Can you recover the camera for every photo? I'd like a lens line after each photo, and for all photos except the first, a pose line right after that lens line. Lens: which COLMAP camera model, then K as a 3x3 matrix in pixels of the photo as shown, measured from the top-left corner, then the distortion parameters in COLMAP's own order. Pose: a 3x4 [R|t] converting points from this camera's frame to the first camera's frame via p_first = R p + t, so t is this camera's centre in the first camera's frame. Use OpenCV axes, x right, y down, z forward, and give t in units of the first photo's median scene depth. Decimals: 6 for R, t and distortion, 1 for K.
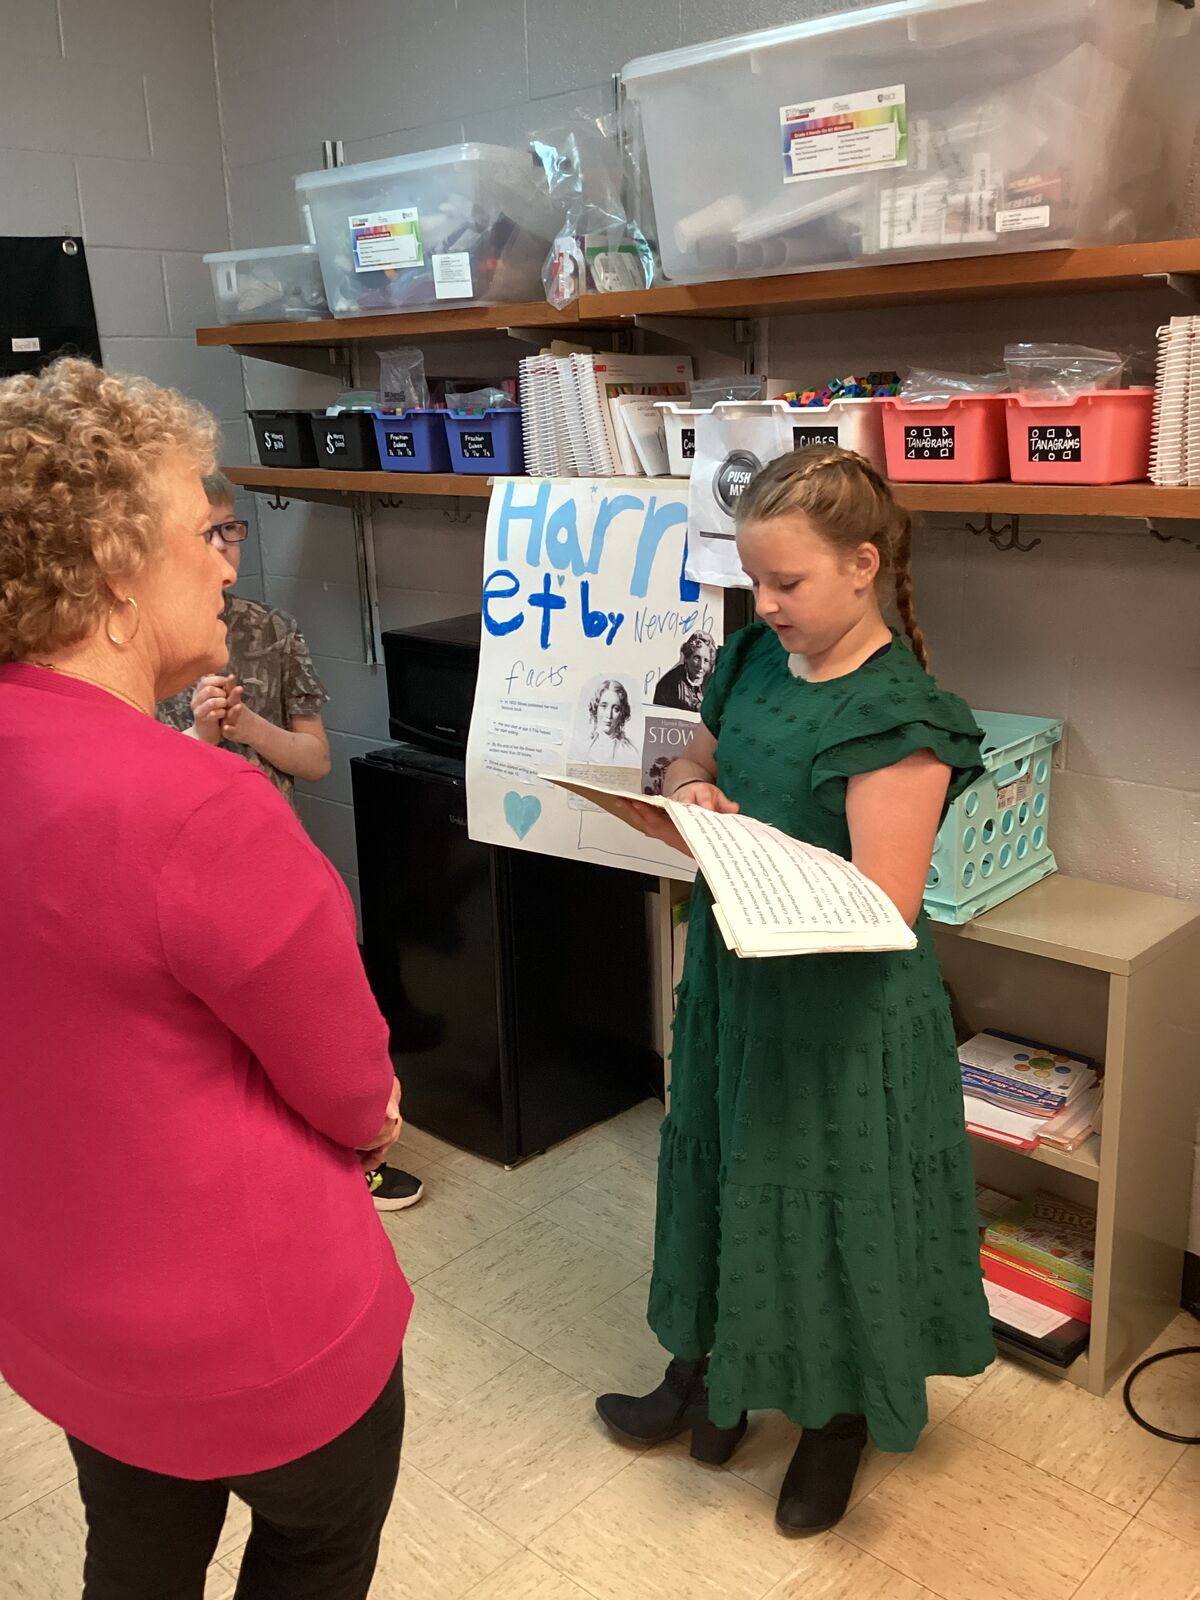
lens RADIAL K [[1459.7, 0, 600.0], [0, 1459.7, 800.0], [0, 0, 1]] dist [0.135342, -0.206246]
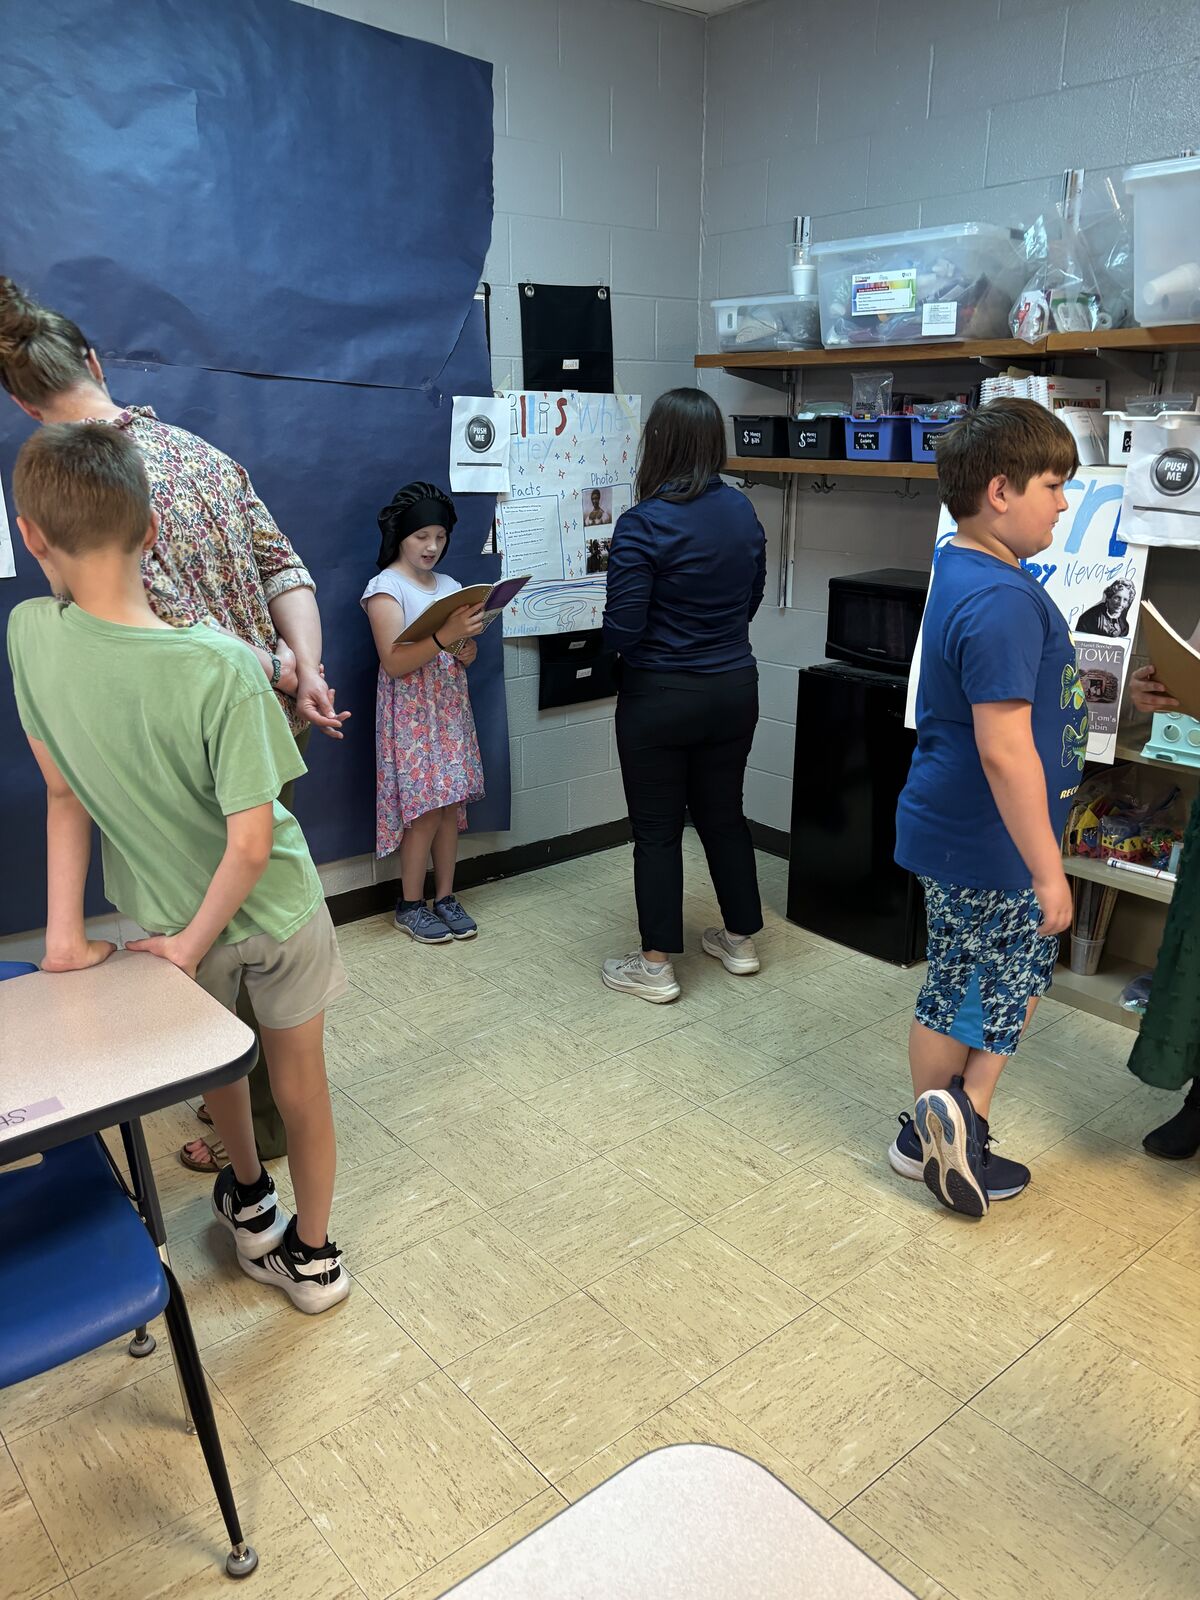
lens RADIAL K [[1243.0, 0, 600.0], [0, 1243.0, 800.0], [0, 0, 1]] dist [0.061318, -0.005910]
pose [[0.993942, 0.060983, -0.091433, -0.281650], [-0.058305, 0.997796, 0.031689, 0.079444], [0.093164, -0.026166, 0.995307, -0.222873]]
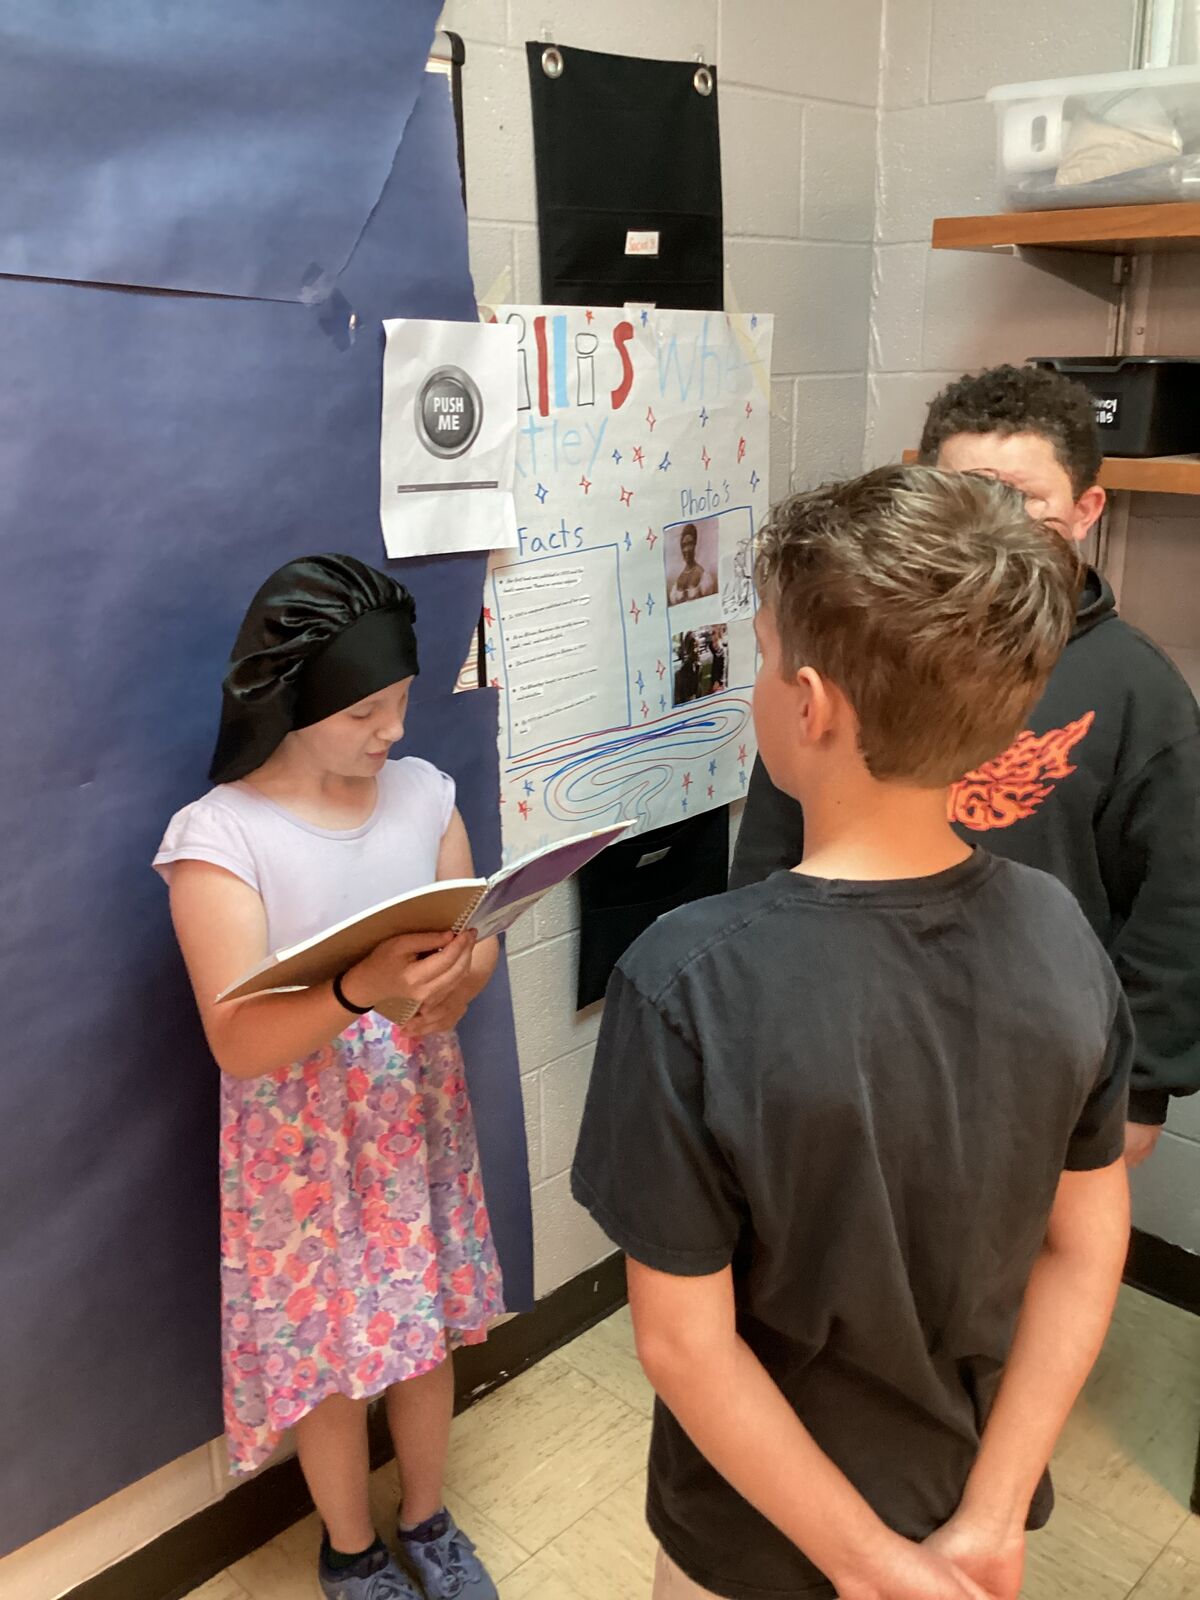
lens RADIAL K [[1475.9, 0, 634.6], [0, 1475.9, 799.2], [0, 0, 1]] dist [0.042625, -0.007878]
pose [[0.999619, 0.015651, 0.022733, -0.497460], [-0.016283, 0.999479, 0.027881, -0.123475], [-0.022285, -0.028241, 0.999353, 0.495918]]
